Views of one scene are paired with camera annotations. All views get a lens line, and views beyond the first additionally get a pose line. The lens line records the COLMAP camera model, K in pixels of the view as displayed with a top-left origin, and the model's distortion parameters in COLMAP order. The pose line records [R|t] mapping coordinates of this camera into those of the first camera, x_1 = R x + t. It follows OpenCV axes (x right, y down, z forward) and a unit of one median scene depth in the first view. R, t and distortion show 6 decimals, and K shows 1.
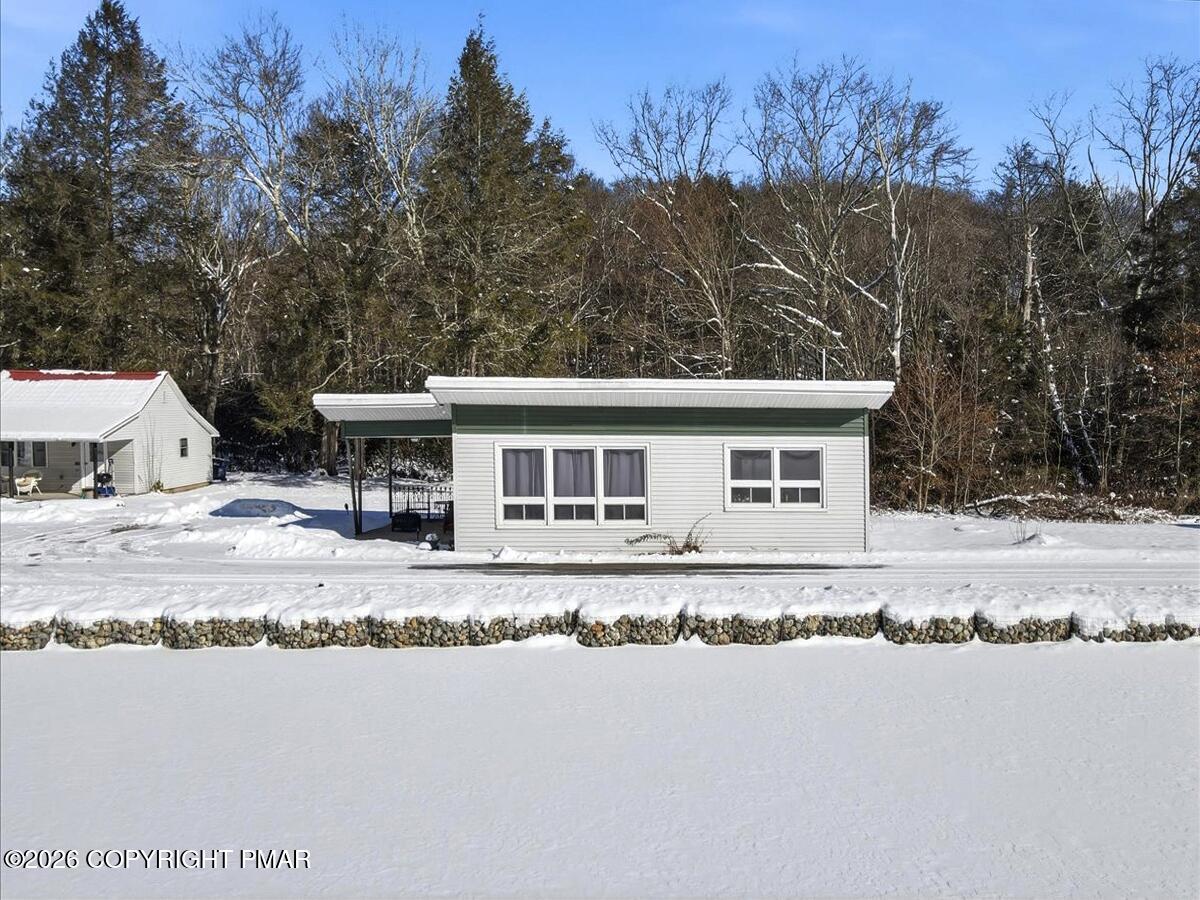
lens RADIAL K [[875.5, 0, 600.0], [0, 875.5, 450.0], [0, 0, 1]] dist [0.000955, 0.029432]
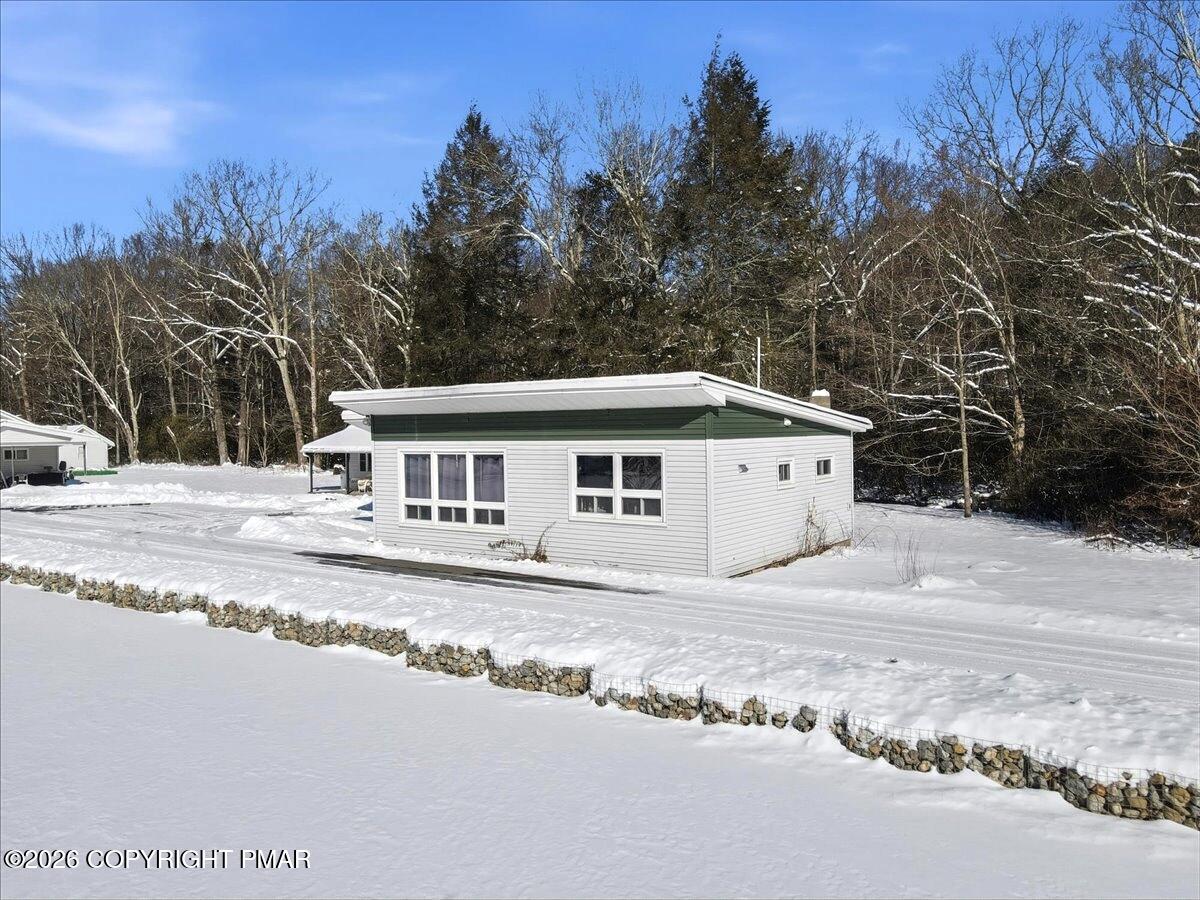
lens RADIAL K [[875.5, 0, 600.0], [0, 875.5, 450.0], [0, 0, 1]] dist [0.000955, 0.029432]
pose [[0.770975, -0.004430, -0.636850, 0.771169], [-0.002639, 0.999945, -0.010151, 0.003967], [0.636860, 0.009506, 0.770921, 0.302687]]
